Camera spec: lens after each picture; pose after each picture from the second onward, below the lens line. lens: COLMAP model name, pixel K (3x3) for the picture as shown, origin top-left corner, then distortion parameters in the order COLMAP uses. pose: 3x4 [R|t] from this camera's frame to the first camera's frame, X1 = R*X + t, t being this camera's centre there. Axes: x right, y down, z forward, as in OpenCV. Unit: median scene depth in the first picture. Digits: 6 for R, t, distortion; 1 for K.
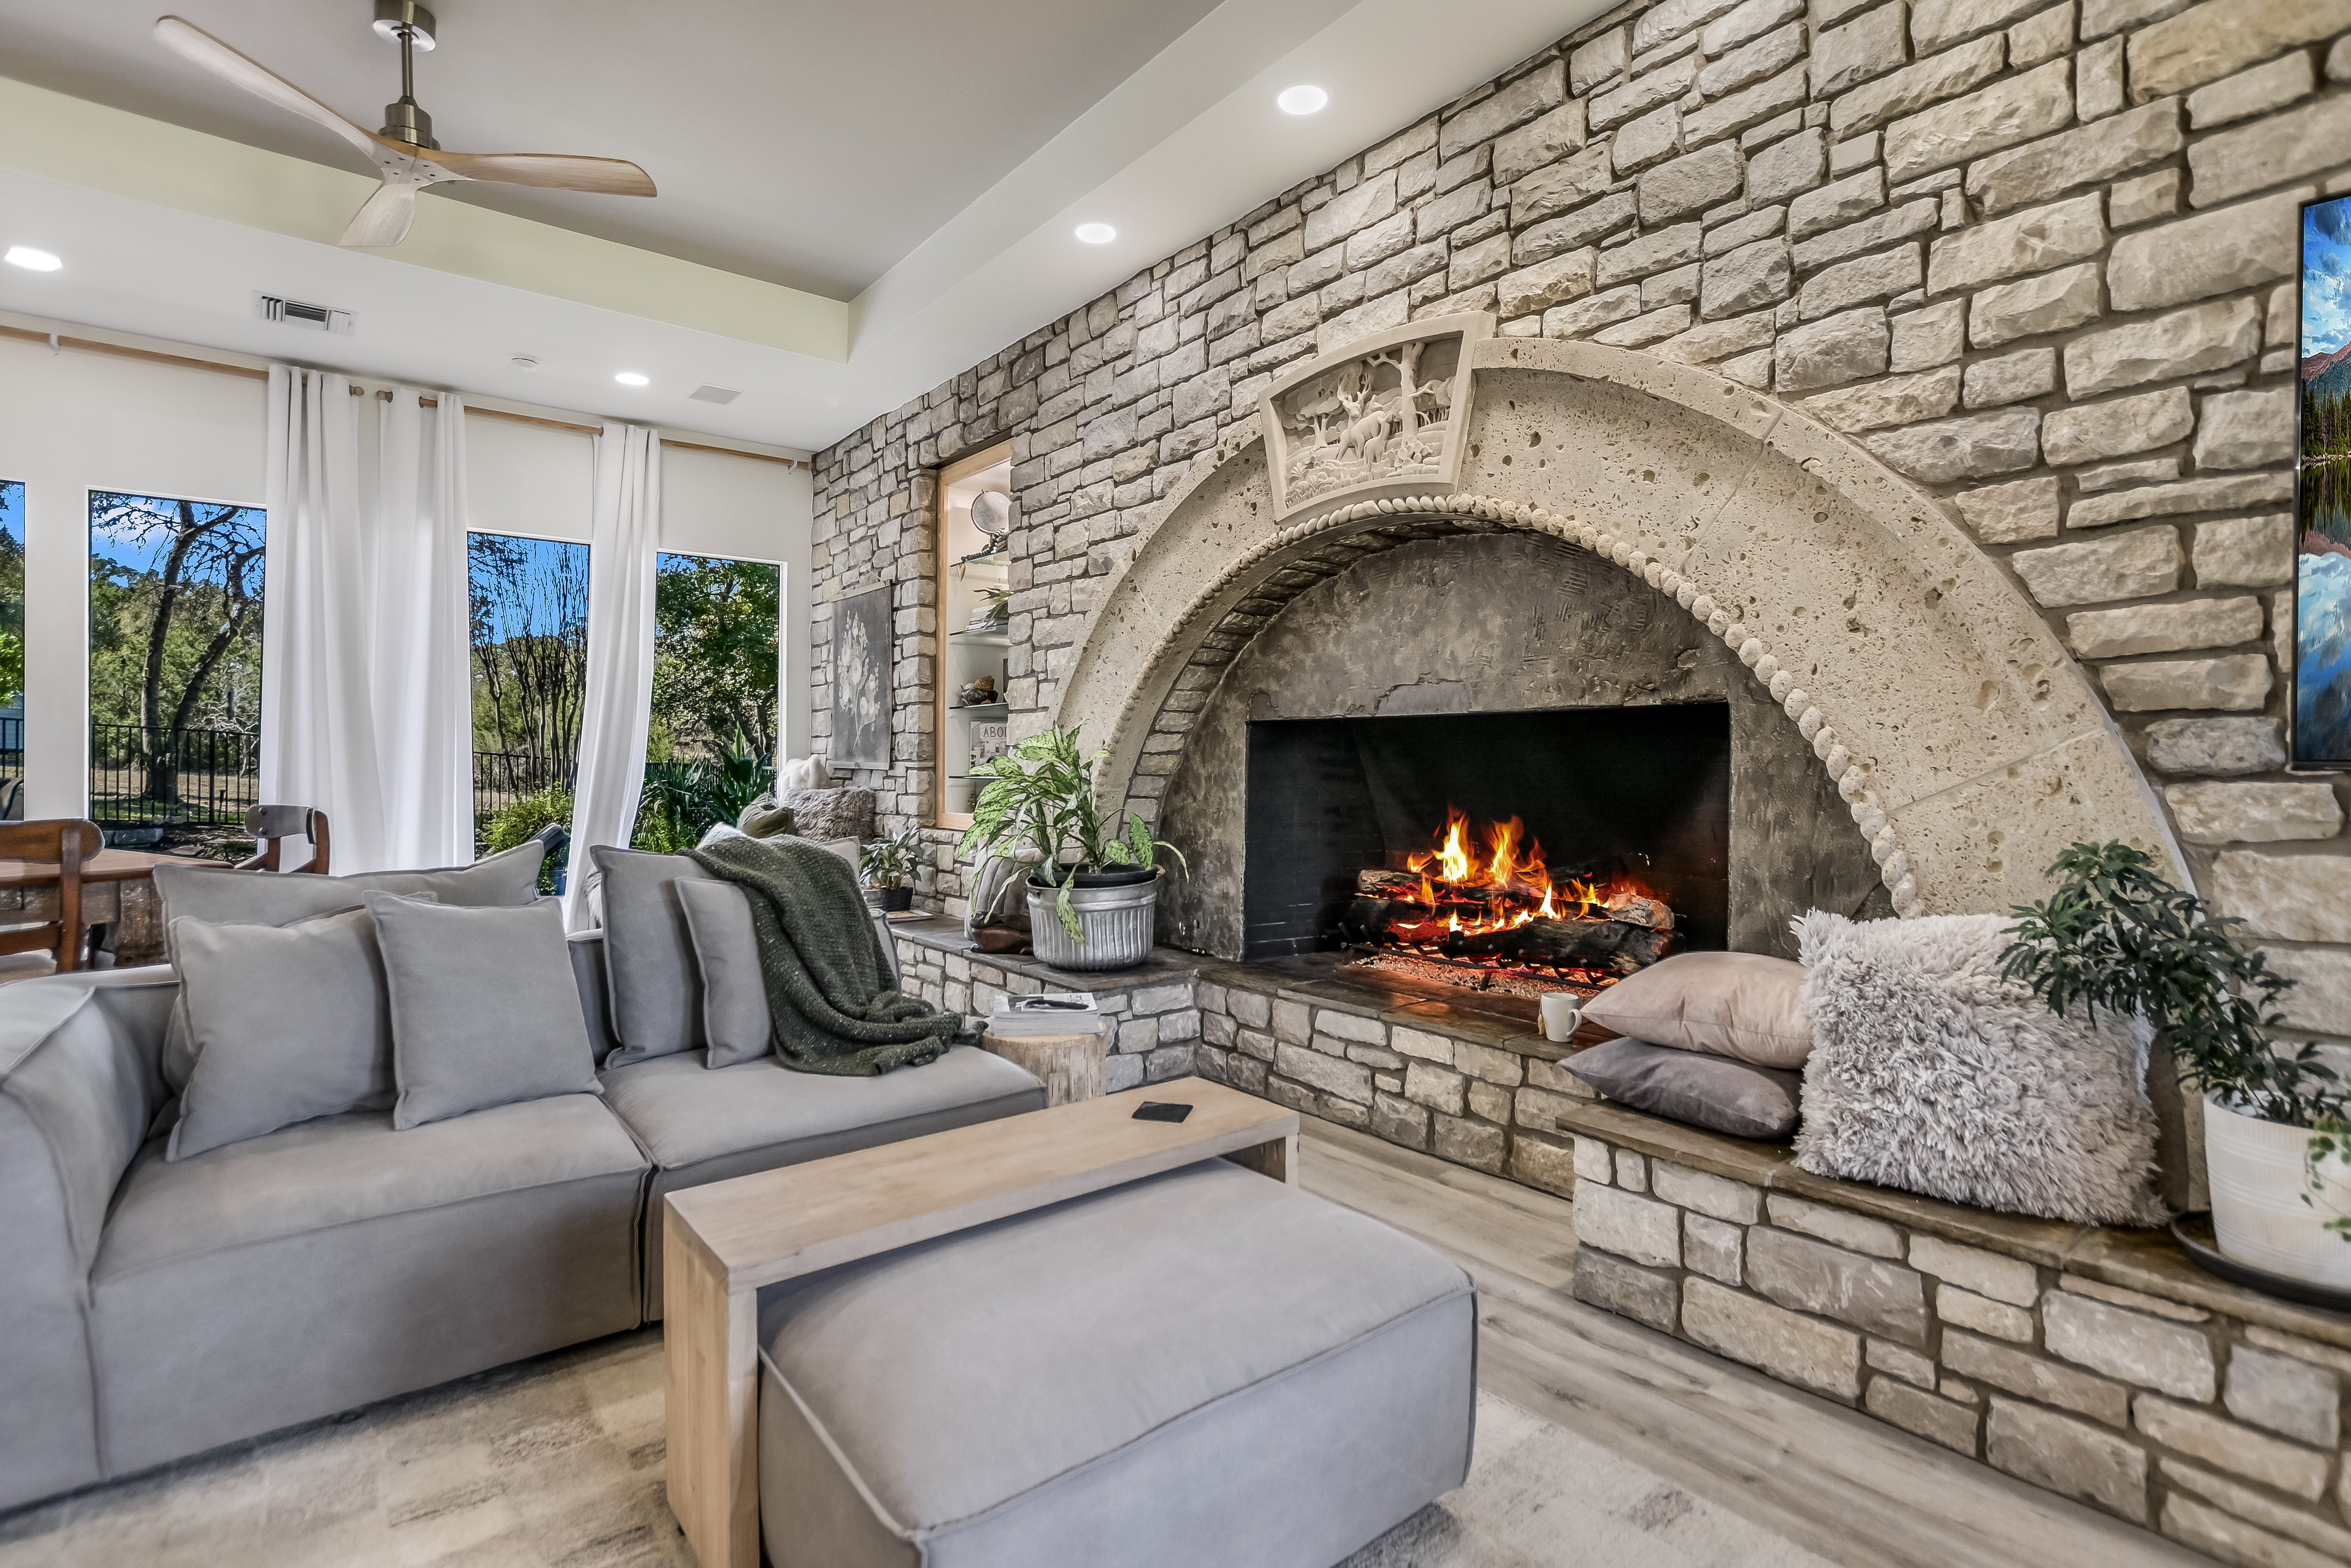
lens RADIAL K [[1119.4, 0, 1181.0], [0, 1119.4, 755.9], [0, 0, 1]] dist [-0.018830, 0.000006]
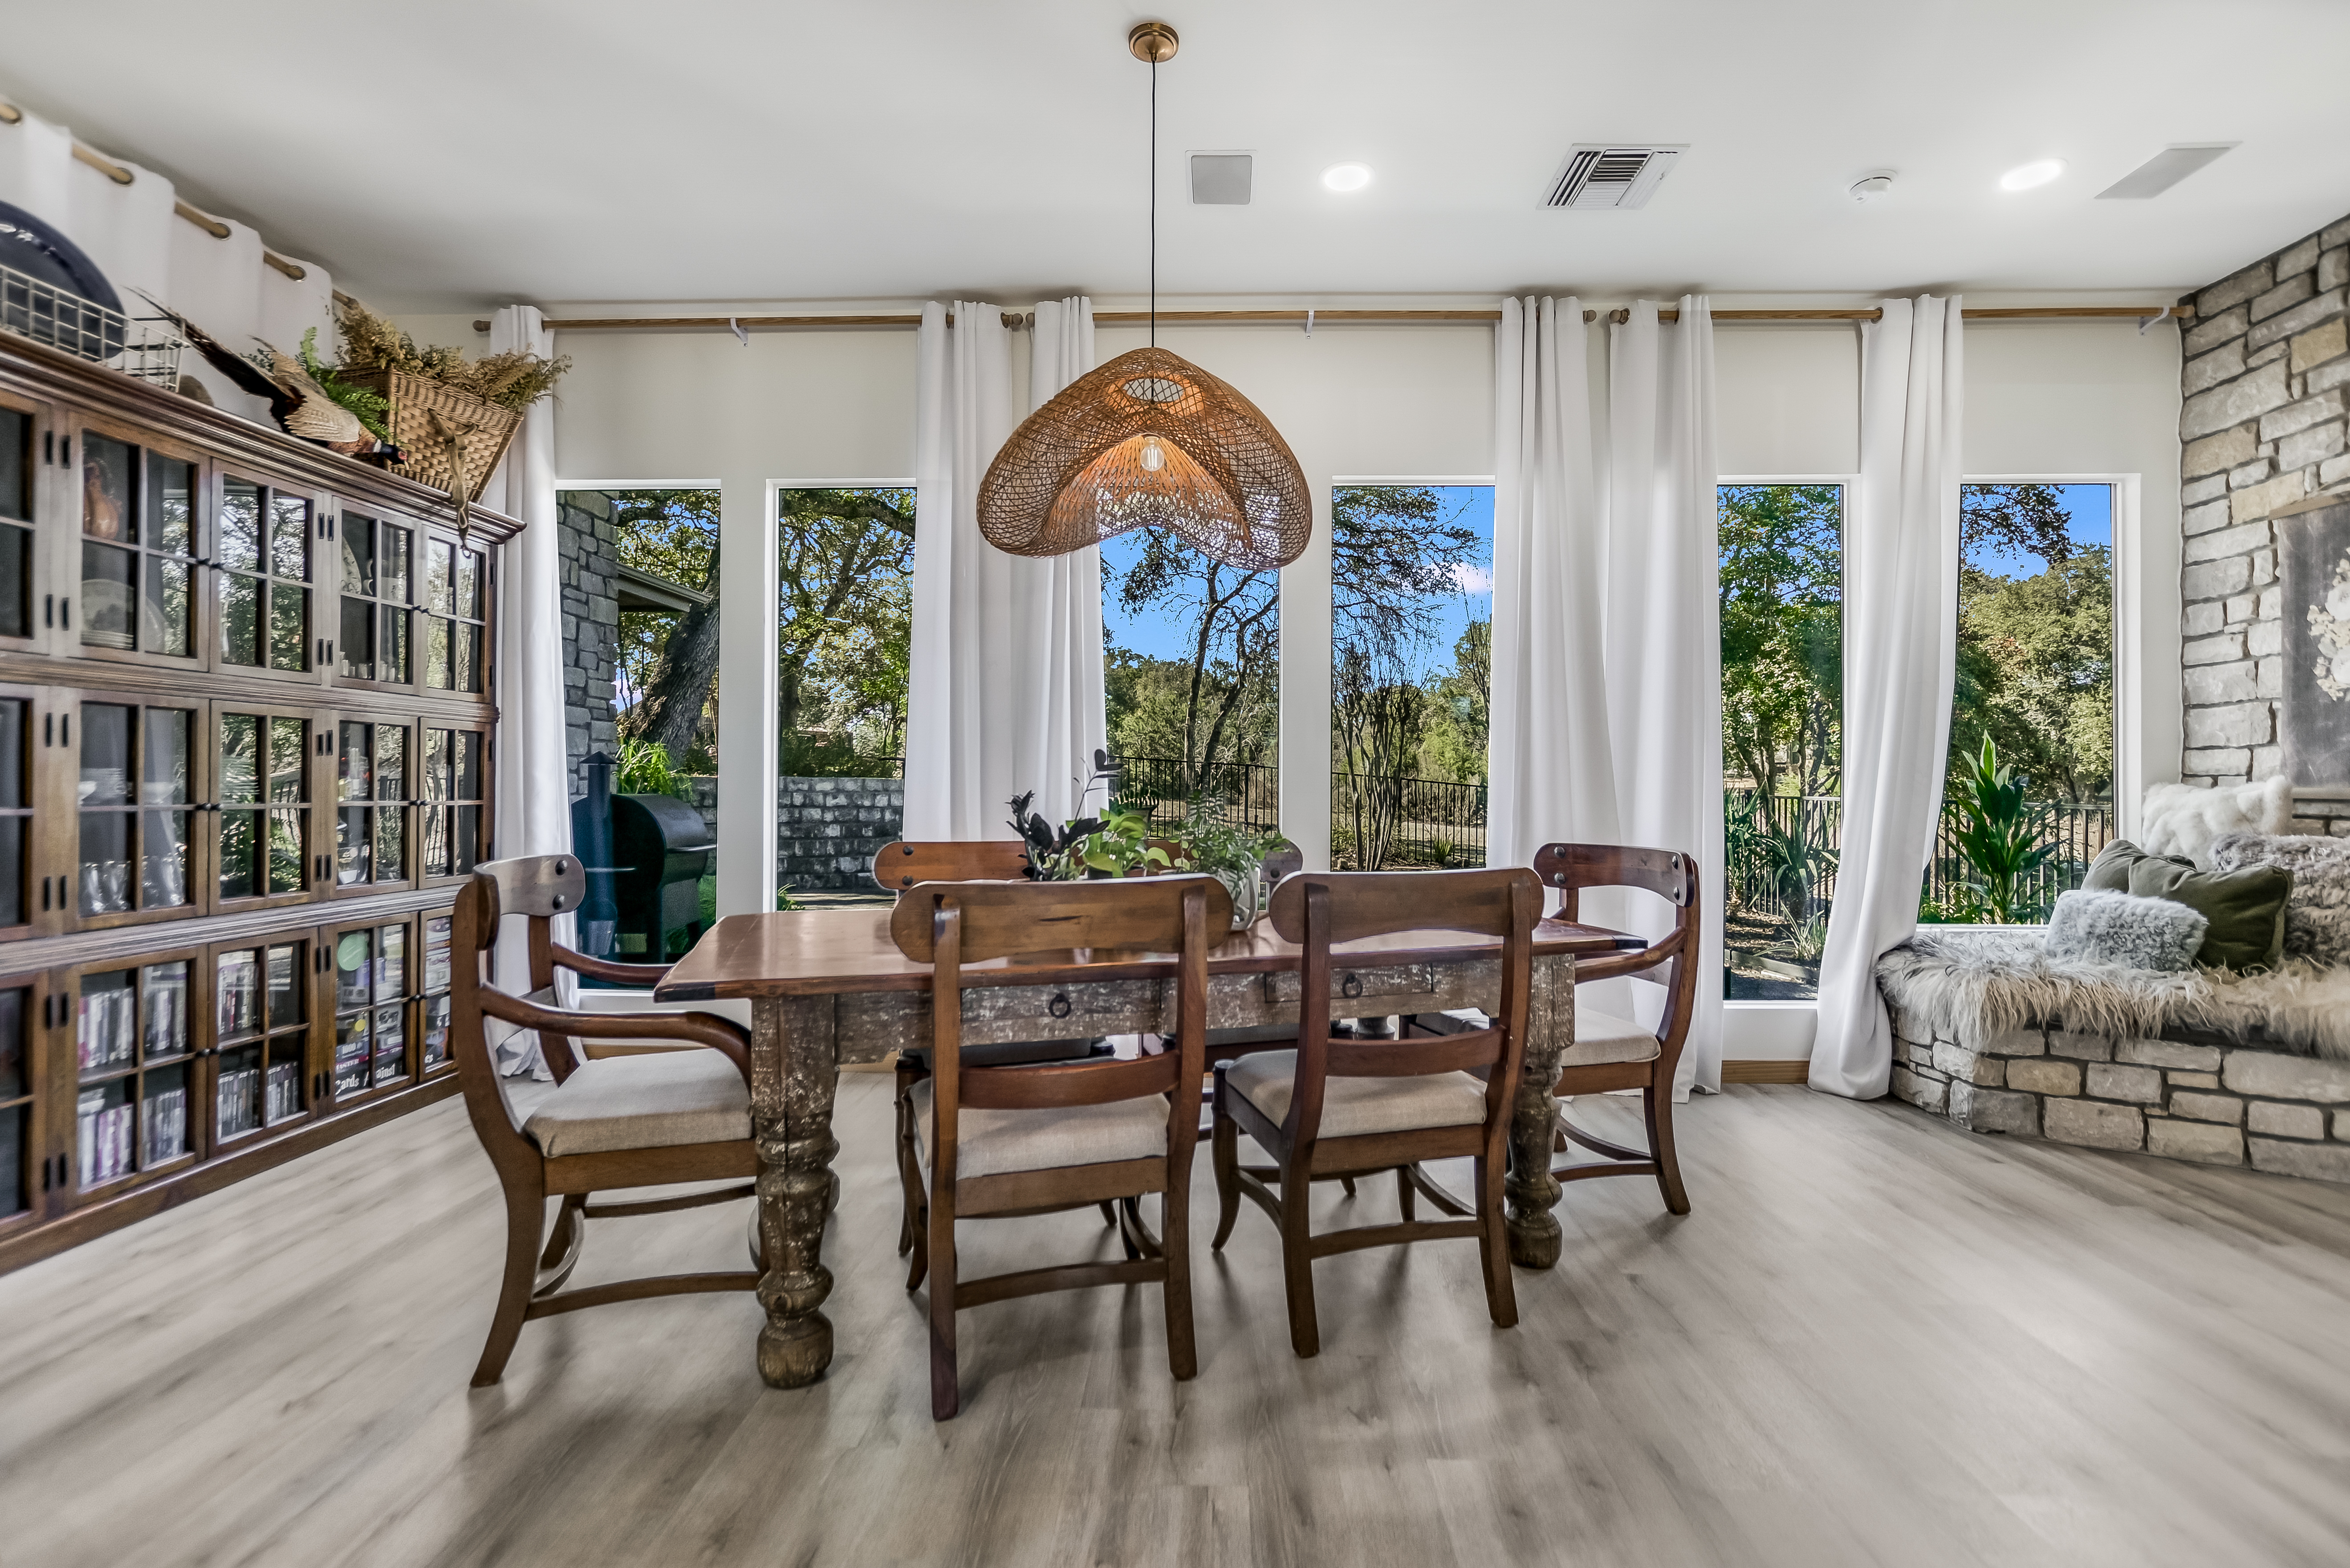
lens RADIAL K [[1055.0, 0, 1170.0], [0, 1055.0, 780.0], [0, 0, 1]] dist [-0.012483, 0.000755]
pose [[0.745029, -0.003673, -0.667022, -0.556853], [-0.000527, 0.999981, -0.006096, 0.005753], [0.667032, 0.004893, 0.745013, 0.288934]]
